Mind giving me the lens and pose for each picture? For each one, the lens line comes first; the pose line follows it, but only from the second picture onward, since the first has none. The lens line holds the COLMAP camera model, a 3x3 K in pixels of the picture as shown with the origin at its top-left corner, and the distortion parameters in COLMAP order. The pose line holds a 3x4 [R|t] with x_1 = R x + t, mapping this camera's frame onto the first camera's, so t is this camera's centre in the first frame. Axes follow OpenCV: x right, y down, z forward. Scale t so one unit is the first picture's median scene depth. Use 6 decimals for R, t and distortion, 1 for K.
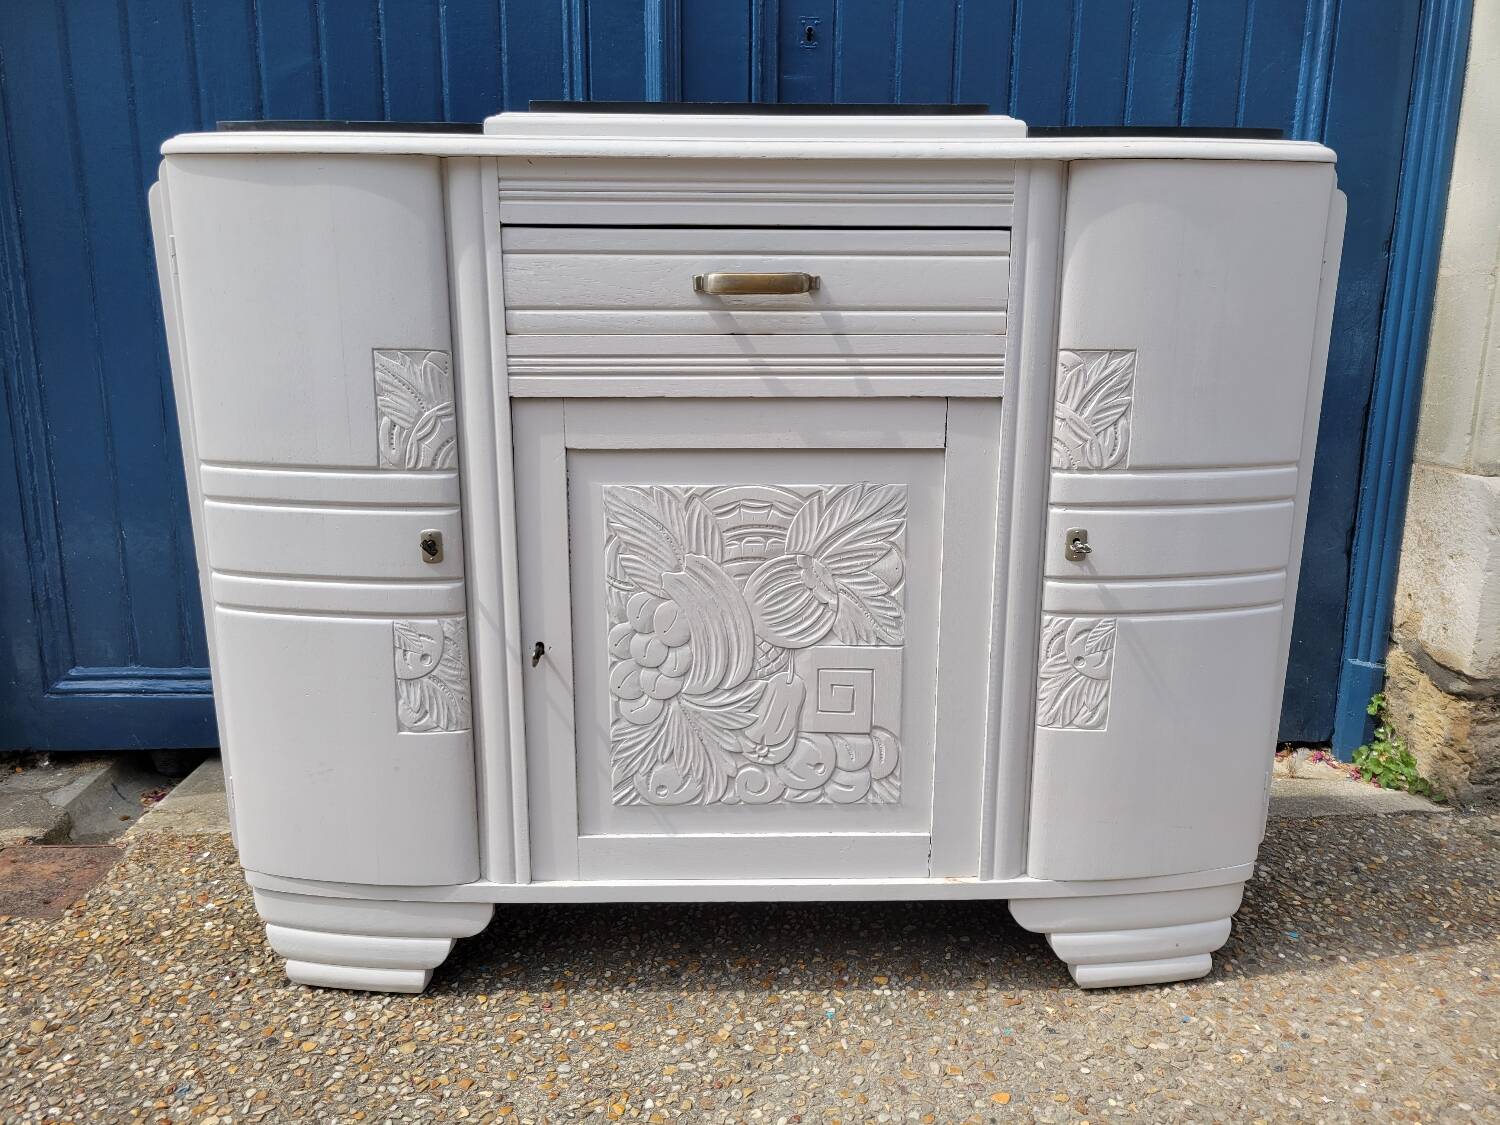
lens RADIAL K [[1130.8, 0, 769.6], [0, 1130.8, 526.0], [0, 0, 1]] dist [0.057564, -0.041650]
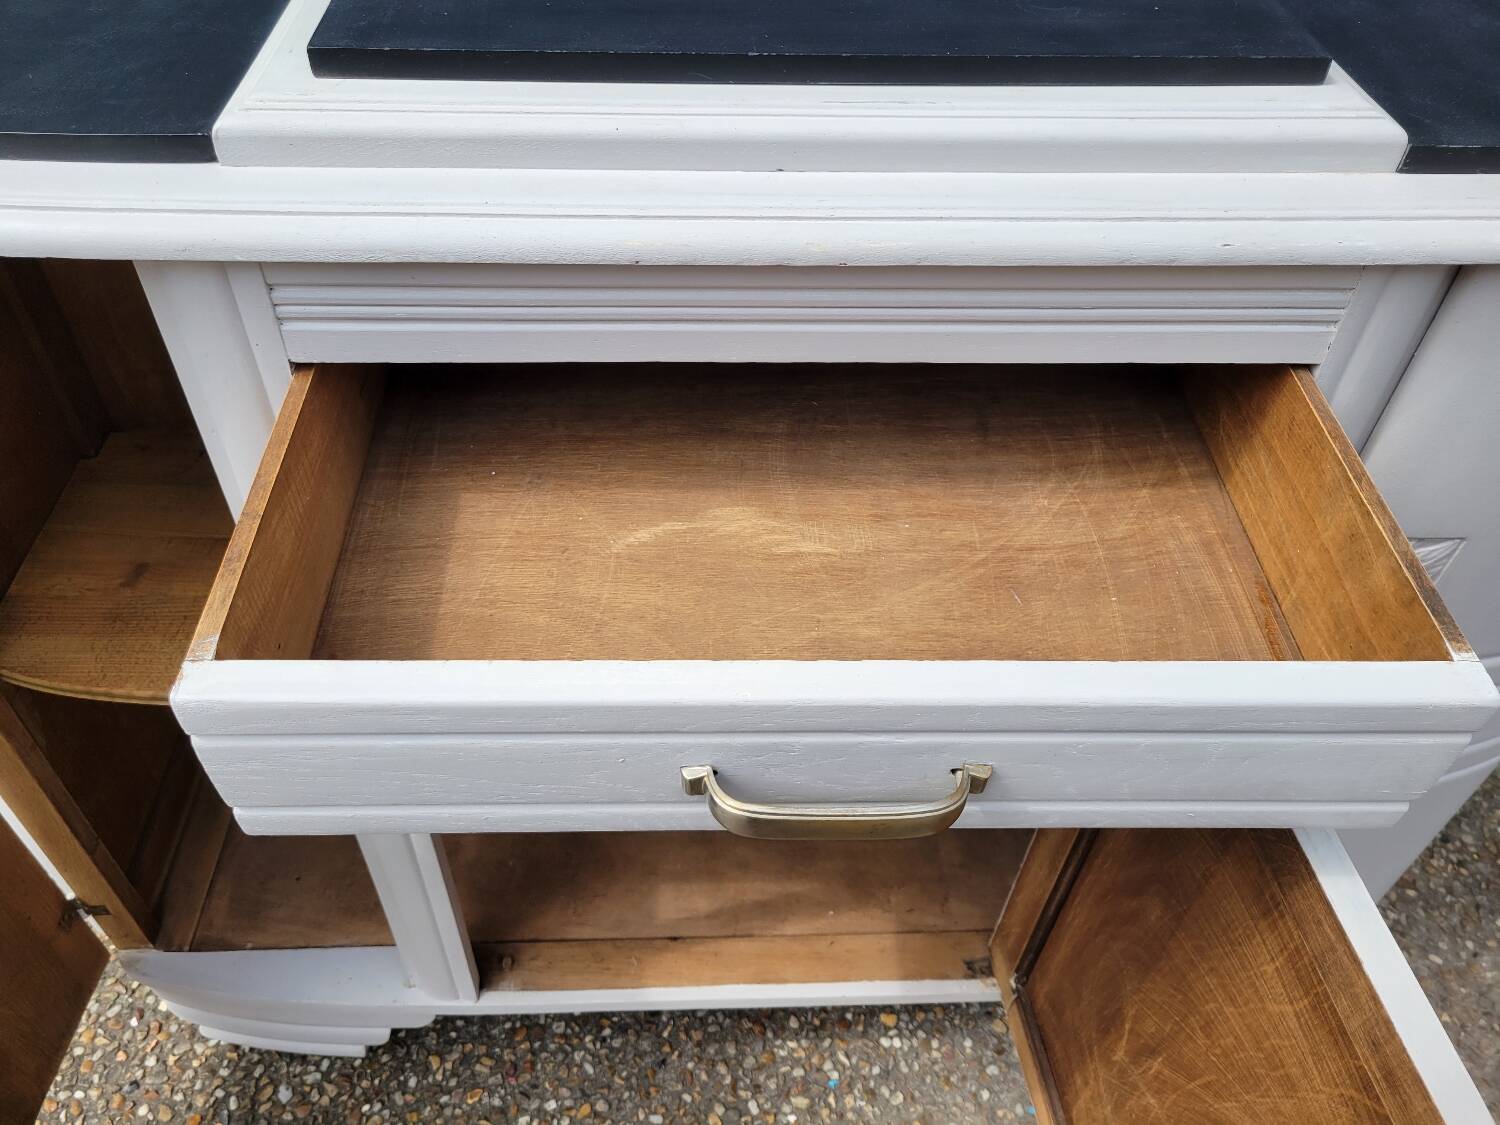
lens RADIAL K [[1143.1, 0, 738.3], [0, 1143.1, 530.2], [0, 0, 1]] dist [0.039954, -0.028465]
pose [[0.999397, 0.005275, 0.034316, -0.054905], [-0.022648, 0.848185, 0.529215, -0.418134], [-0.026315, -0.529673, 0.847793, 0.481297]]
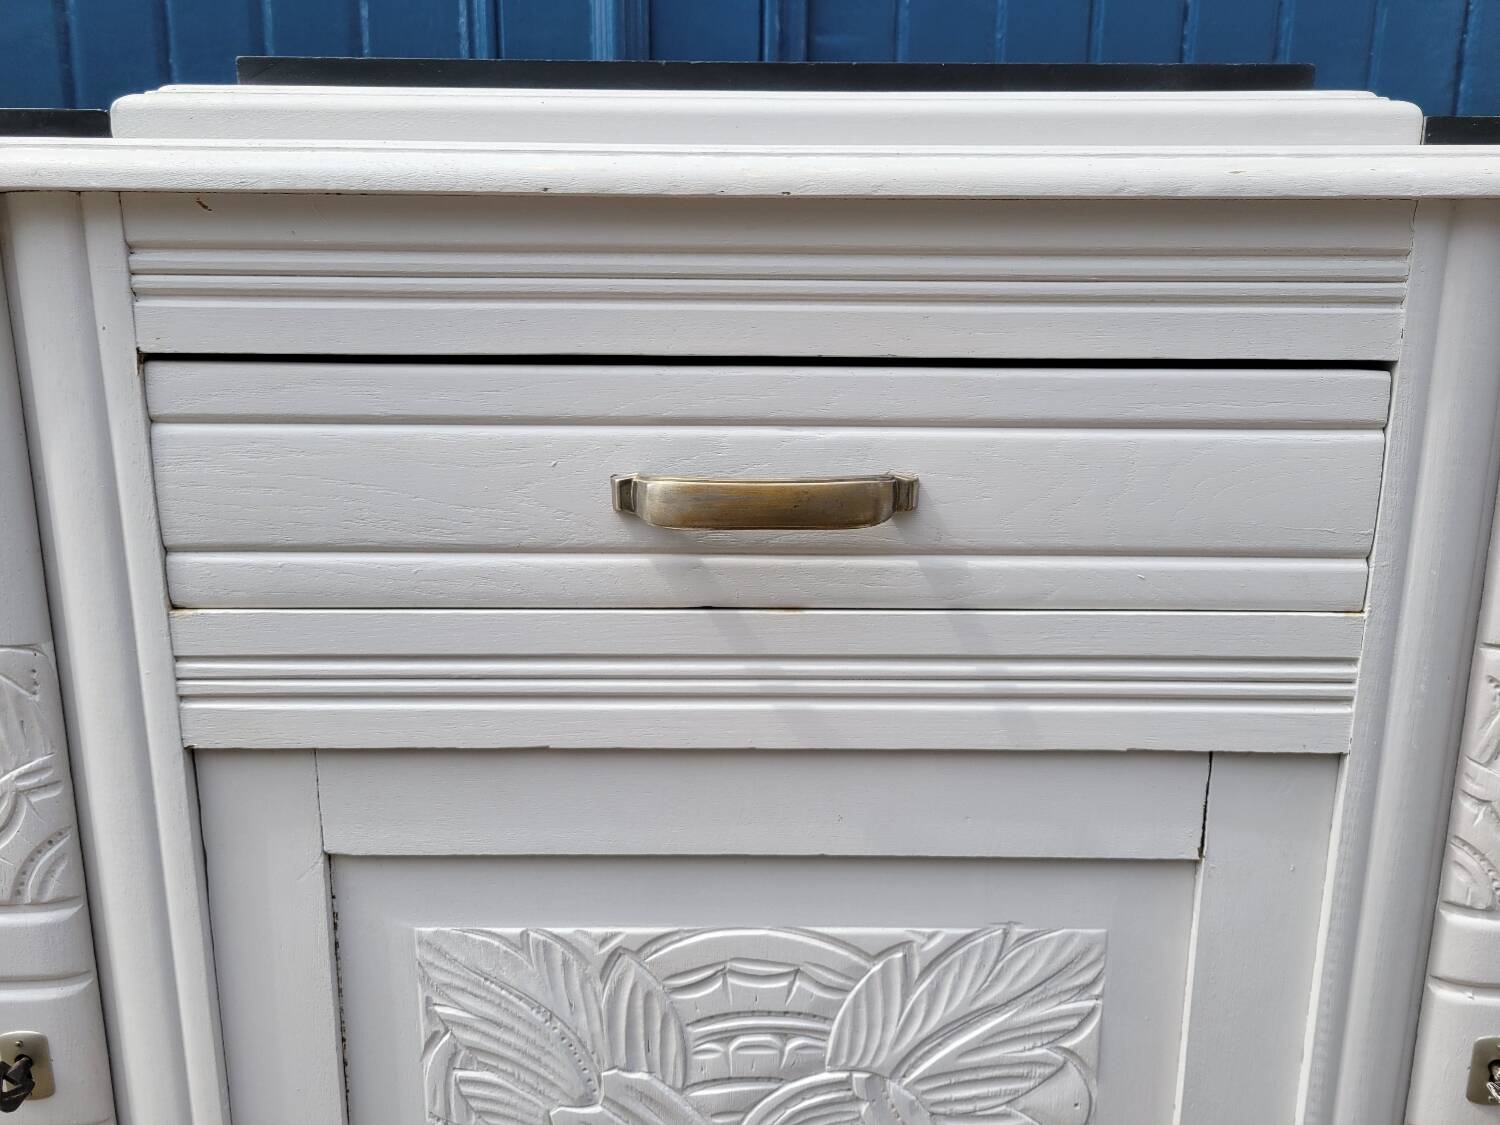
lens RADIAL K [[1142.6, 0, 758.8], [0, 1142.6, 528.7], [0, 0, 1]] dist [0.027335, -0.009217]
pose [[0.999789, 0.006202, -0.019564, -0.005176], [-0.006136, 0.999975, 0.003436, -0.183222], [0.019584, -0.003315, 0.999803, 0.526093]]
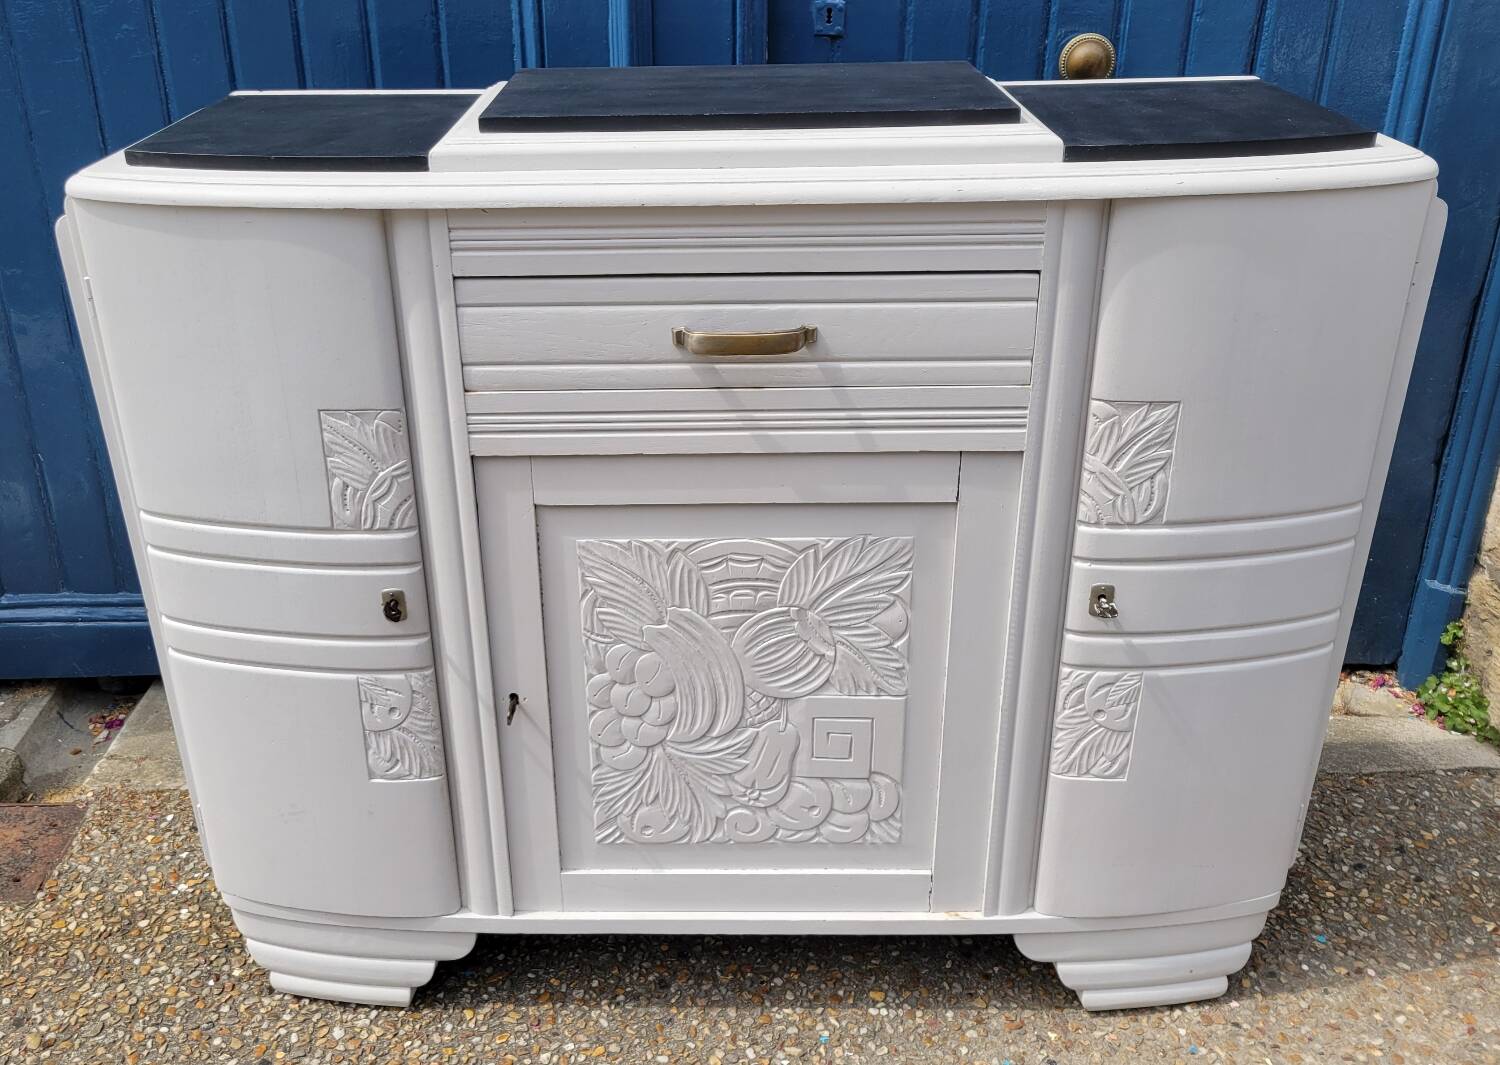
lens RADIAL K [[1363.9, 0, 701.0], [0, 1363.9, 469.3], [0, 0, 1]] dist [0.051802, -0.028441]
pose [[0.999068, -0.002651, -0.043091, -0.000047], [0.011738, 0.977191, 0.212037, -0.304685], [0.041546, -0.212345, 0.976311, -0.049050]]
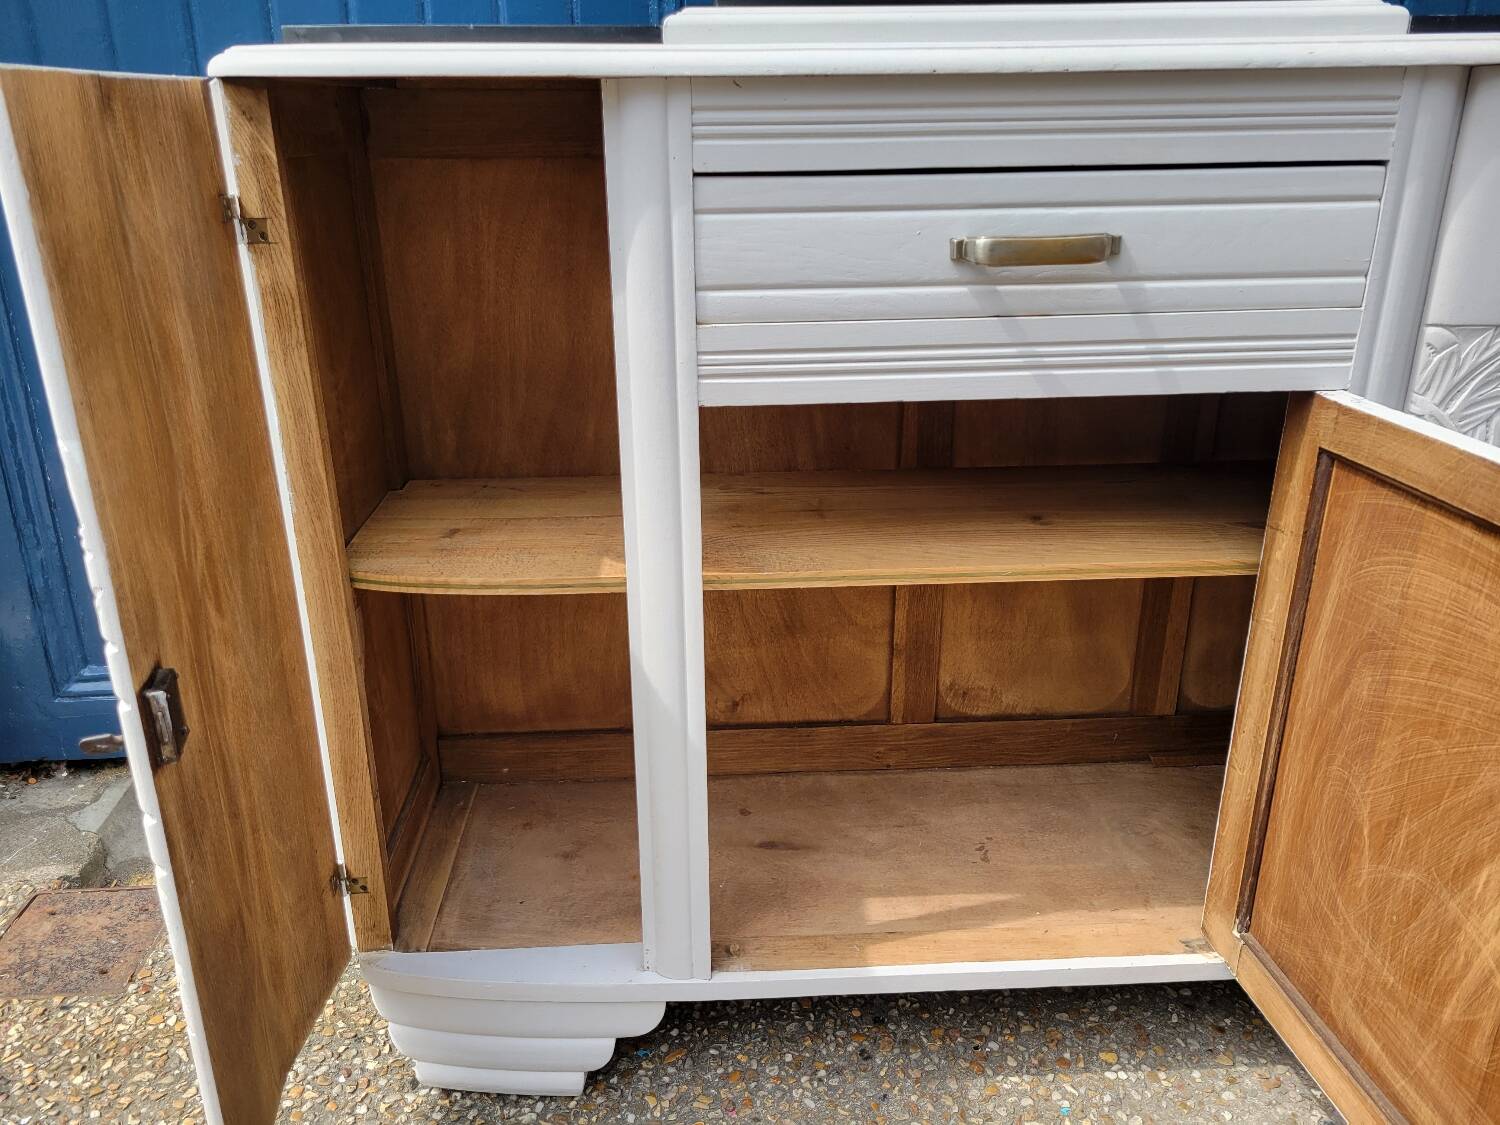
lens RADIAL K [[1130.3, 0, 742.8], [0, 1130.3, 538.4], [0, 0, 1]] dist [0.059694, -0.041718]
pose [[0.999318, -0.024174, 0.027922, -0.205606], [0.020156, 0.990481, 0.136167, -0.118407], [-0.030948, -0.135511, 0.990292, 0.222912]]
